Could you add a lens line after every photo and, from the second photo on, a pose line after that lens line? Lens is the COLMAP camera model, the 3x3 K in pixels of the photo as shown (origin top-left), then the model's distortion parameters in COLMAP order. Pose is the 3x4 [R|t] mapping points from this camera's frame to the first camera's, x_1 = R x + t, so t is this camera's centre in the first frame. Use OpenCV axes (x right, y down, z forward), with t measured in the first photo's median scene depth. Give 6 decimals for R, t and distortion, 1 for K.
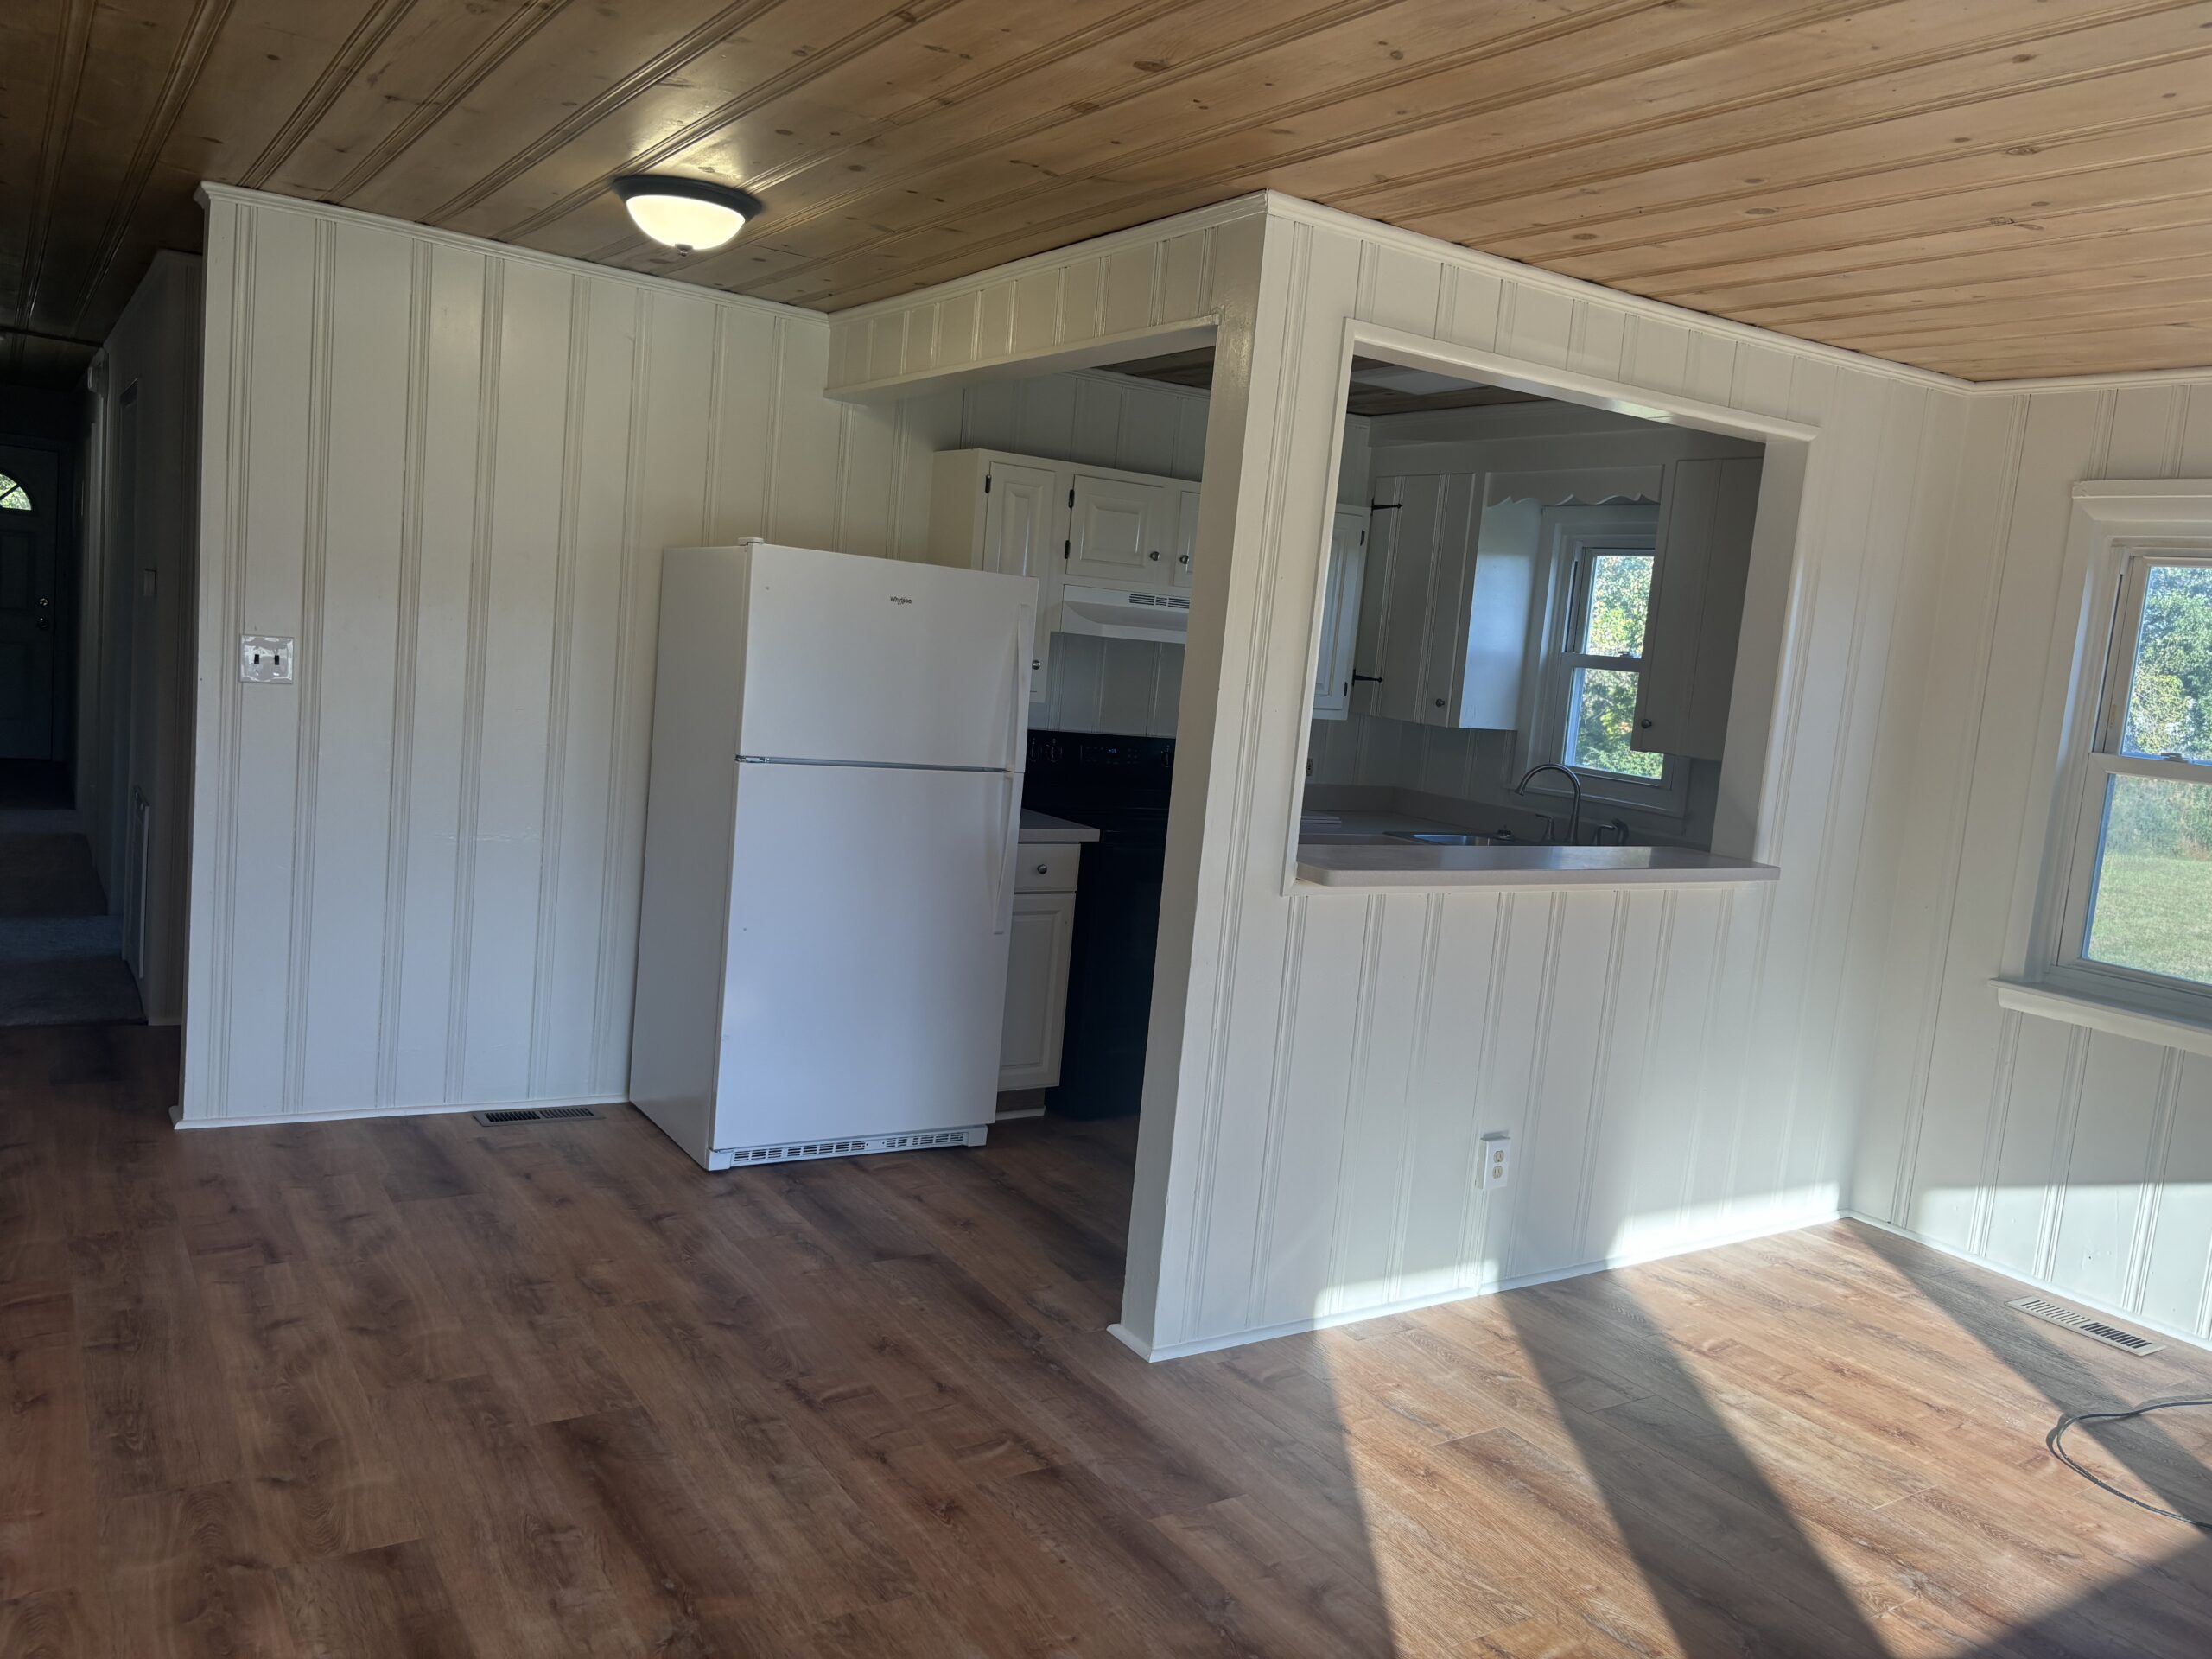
lens RADIAL K [[1672.8, 0, 1106.0], [0, 1672.8, 829.5], [0, 0, 1]] dist [0.000963, -0.000325]
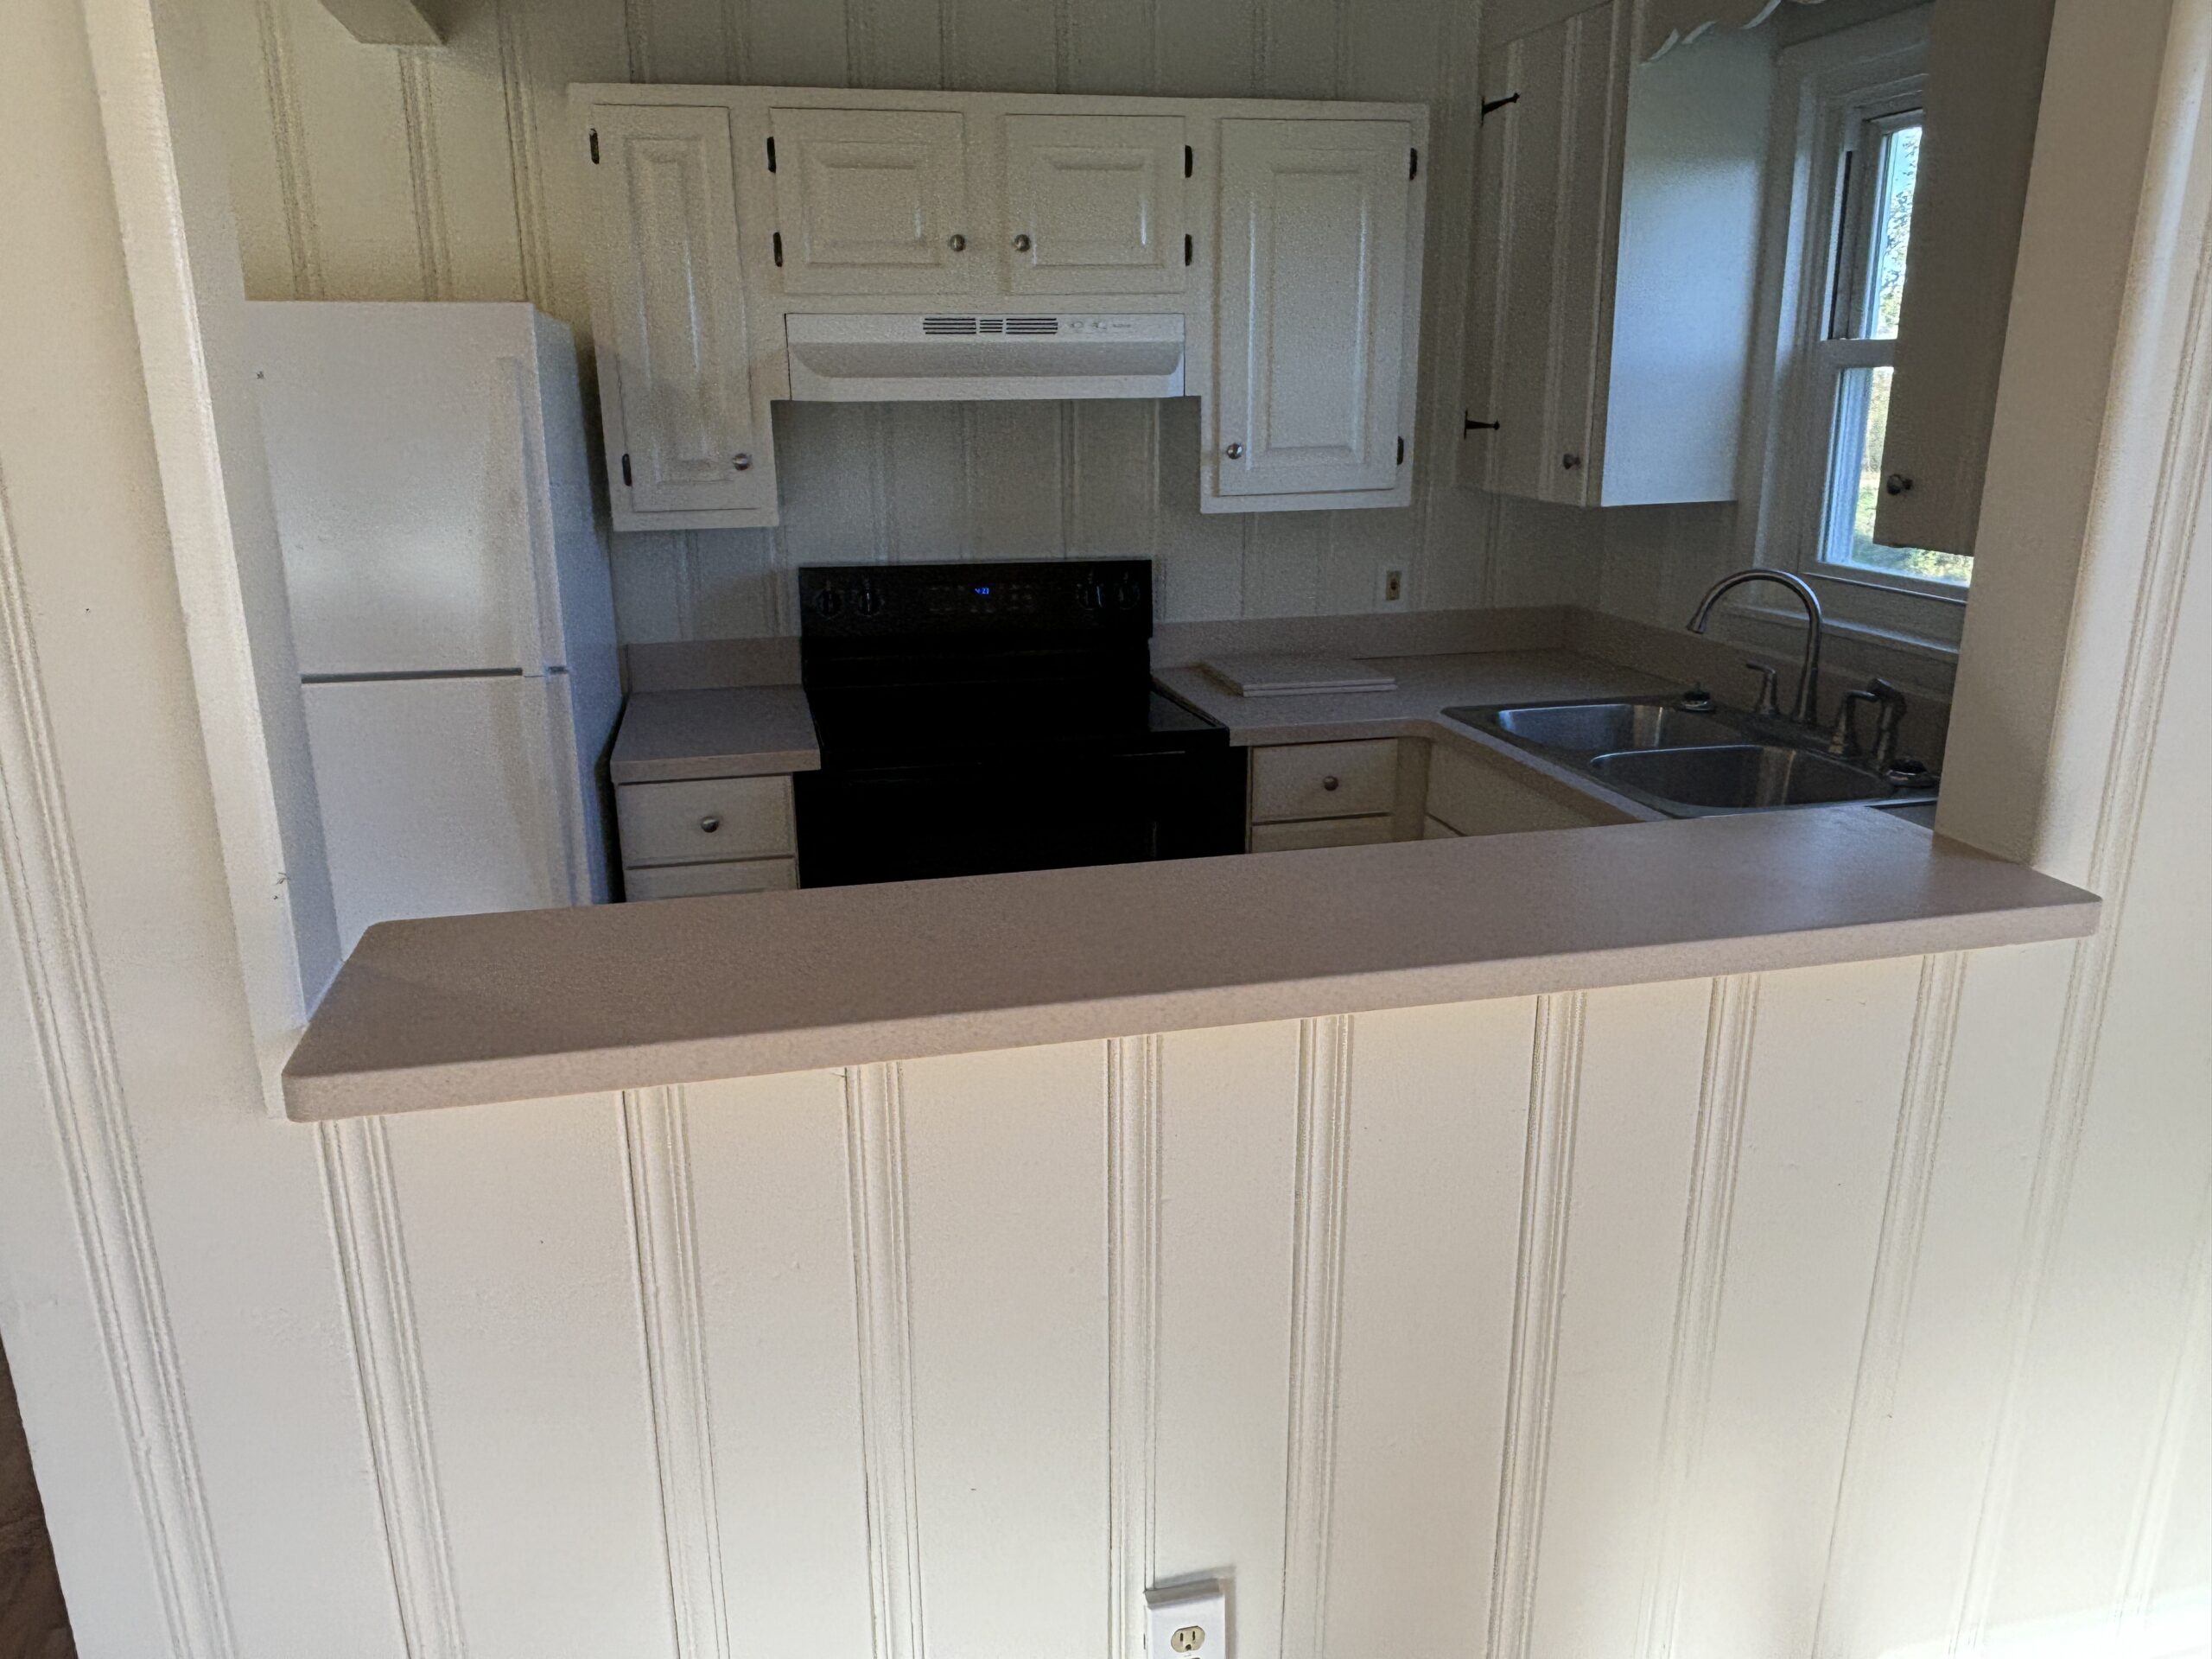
lens RADIAL K [[1565.8, 0, 1106.0], [0, 1565.8, 829.5], [0, 0, 1]] dist [0.000003, -0.000968]
pose [[0.935350, 0.001965, -0.353719, 0.258511], [0.051037, 0.988771, 0.140451, -0.039853], [0.350023, -0.149424, 0.924747, 0.496034]]
